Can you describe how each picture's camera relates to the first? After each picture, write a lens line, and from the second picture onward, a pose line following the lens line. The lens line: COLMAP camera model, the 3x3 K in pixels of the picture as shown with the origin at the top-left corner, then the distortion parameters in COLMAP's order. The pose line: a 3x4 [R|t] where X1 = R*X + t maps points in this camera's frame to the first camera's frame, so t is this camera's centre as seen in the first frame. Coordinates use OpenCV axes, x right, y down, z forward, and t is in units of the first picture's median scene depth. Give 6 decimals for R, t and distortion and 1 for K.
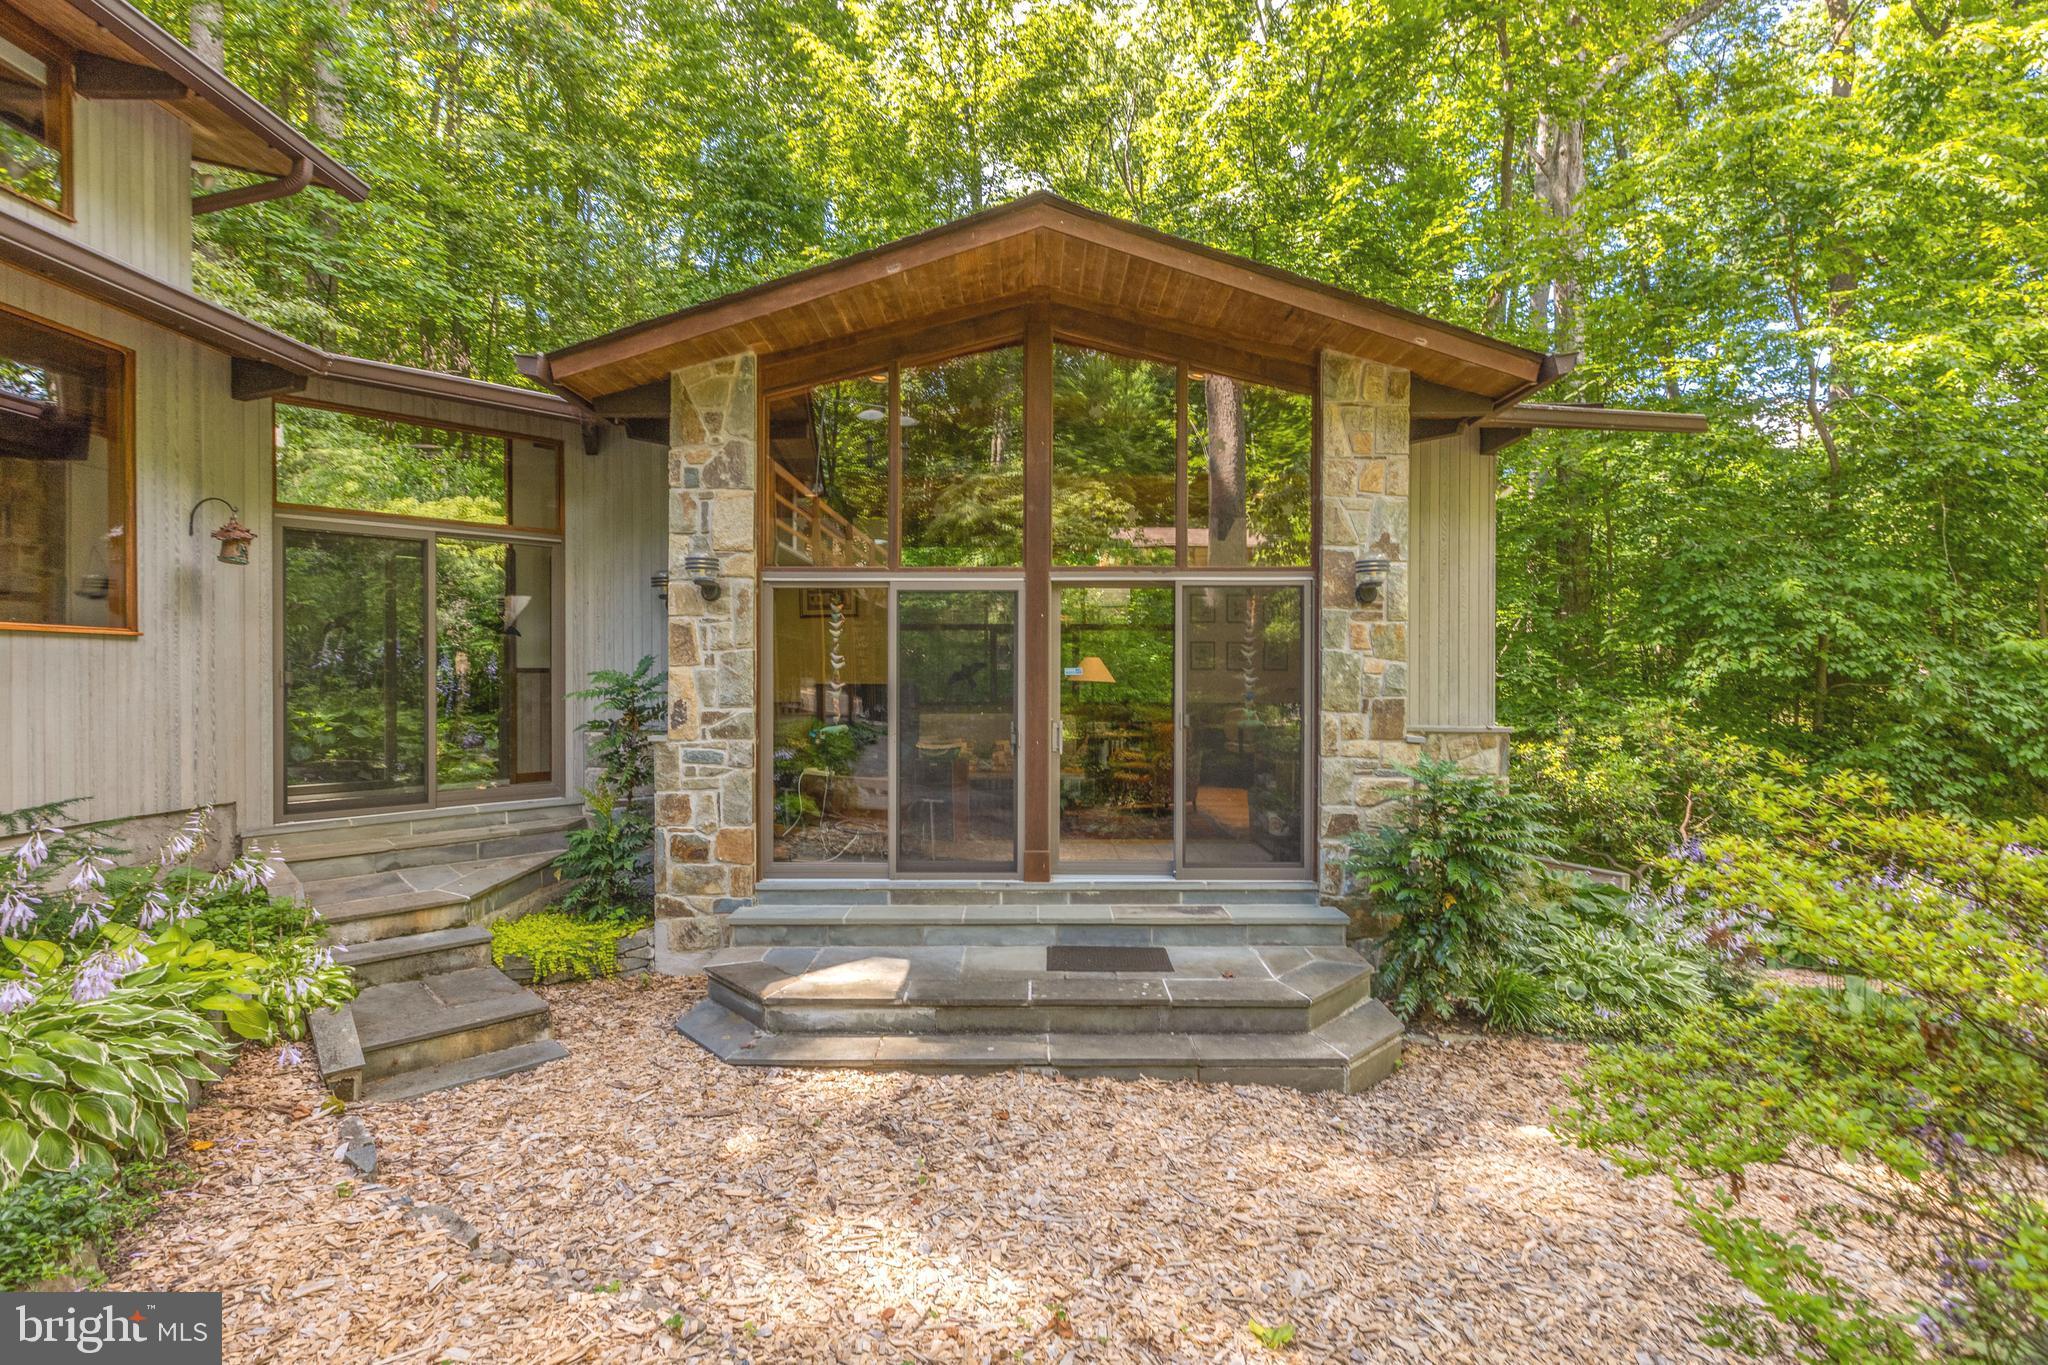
lens RADIAL K [[932.3, 0, 1024.0], [0, 932.3, 682.5], [0, 0, 1]] dist [0.002771, 0.000203]
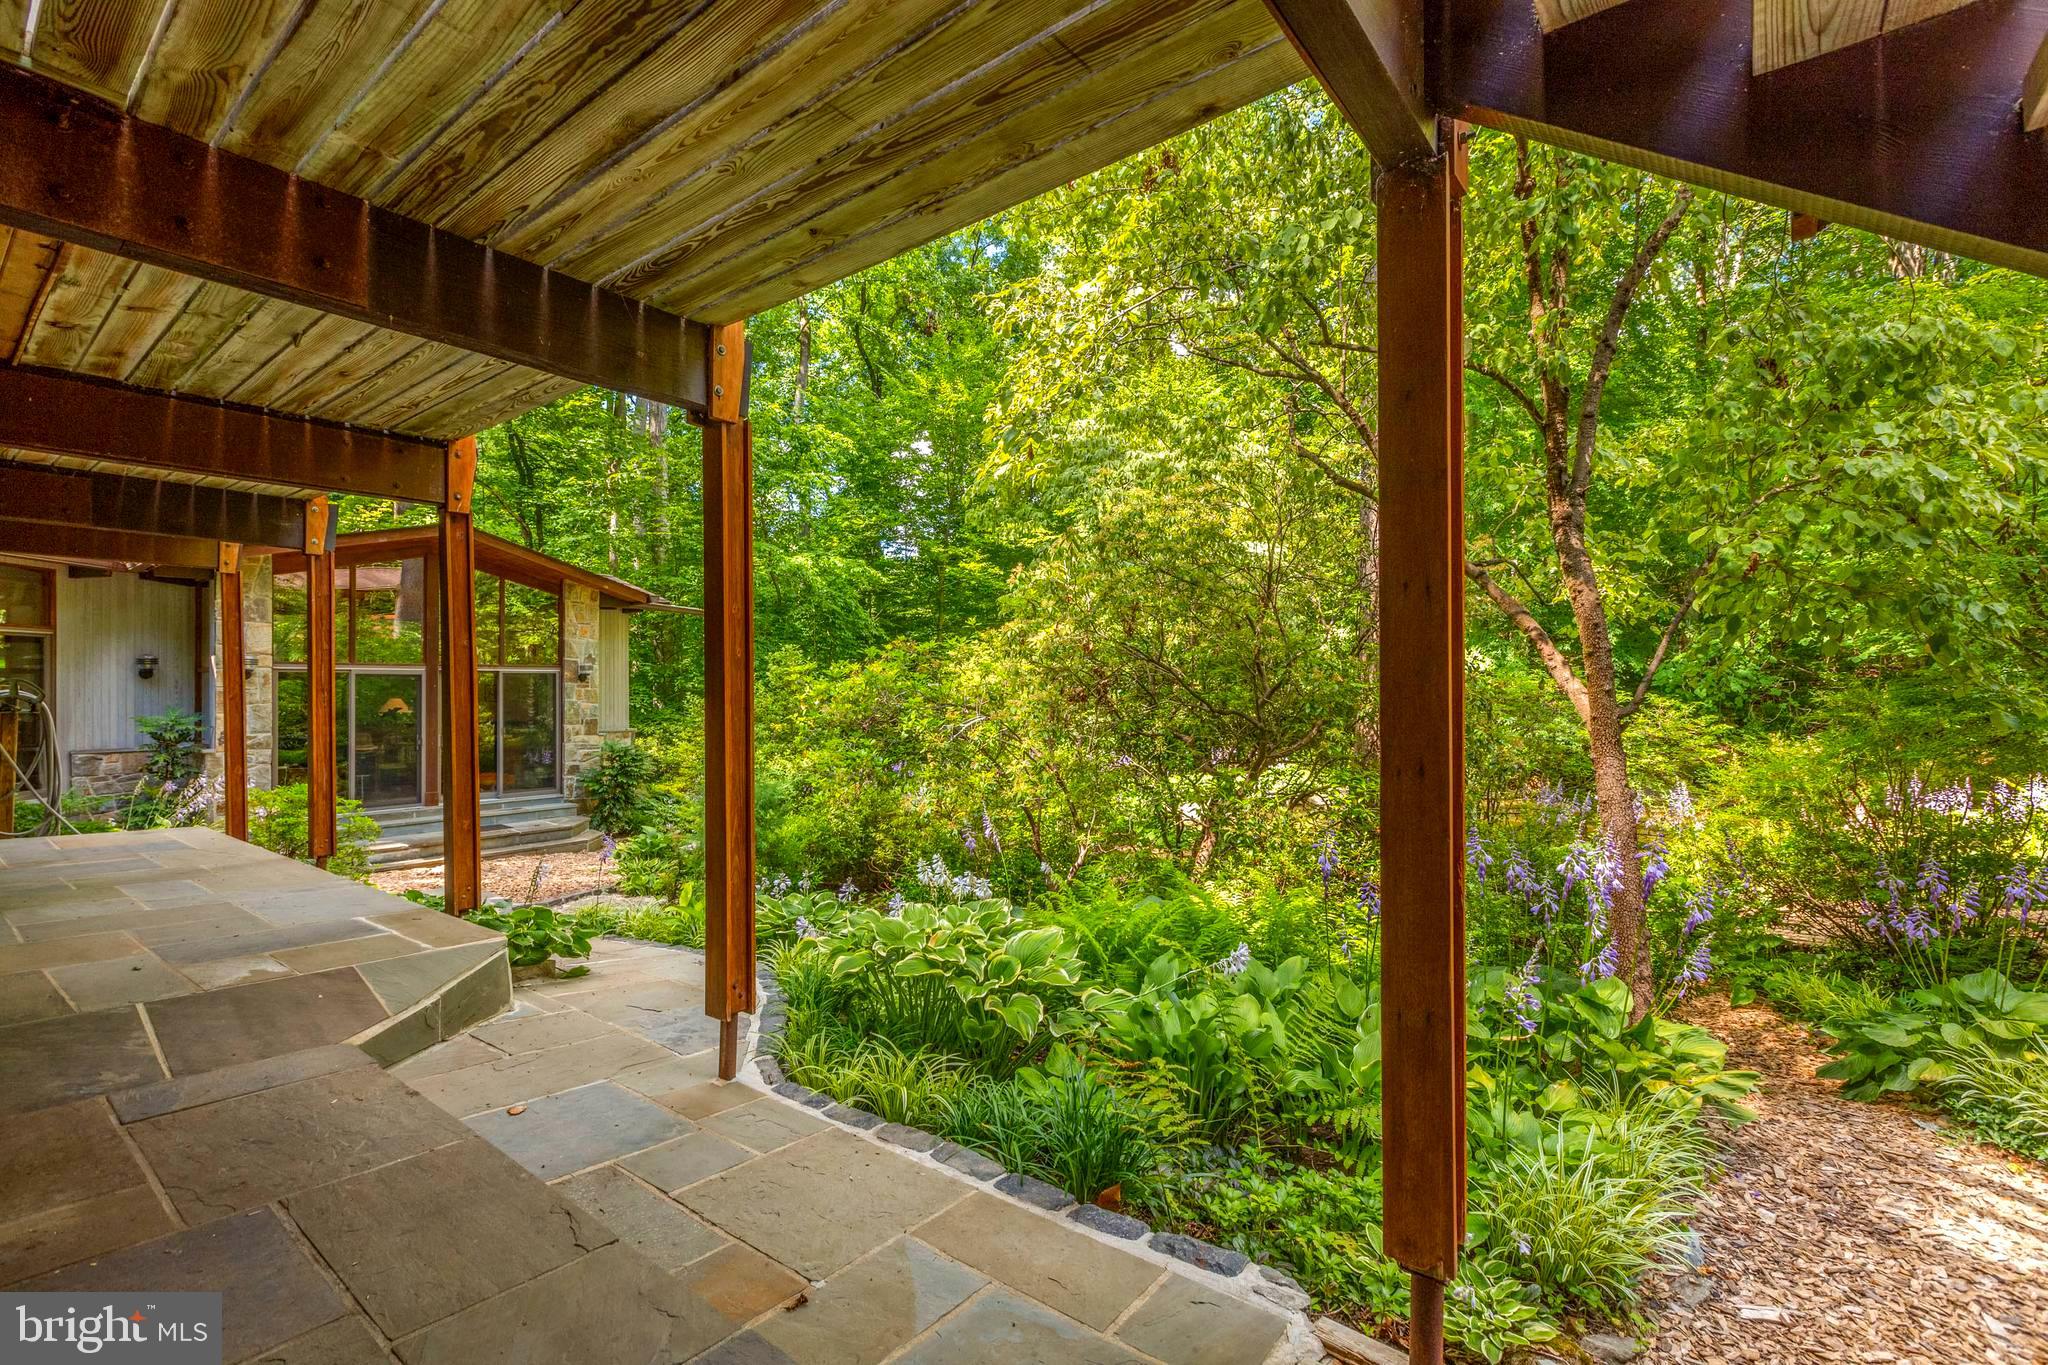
lens RADIAL K [[927.6, 0, 1024.0], [0, 927.6, 682.5], [0, 0, 1]] dist [0.002330, 0.000184]
pose [[0.624461, -0.000887, 0.781055, -0.850420], [0.009226, 0.999938, -0.006241, -0.054387], [-0.781001, 0.011103, 0.624431, -1.505031]]
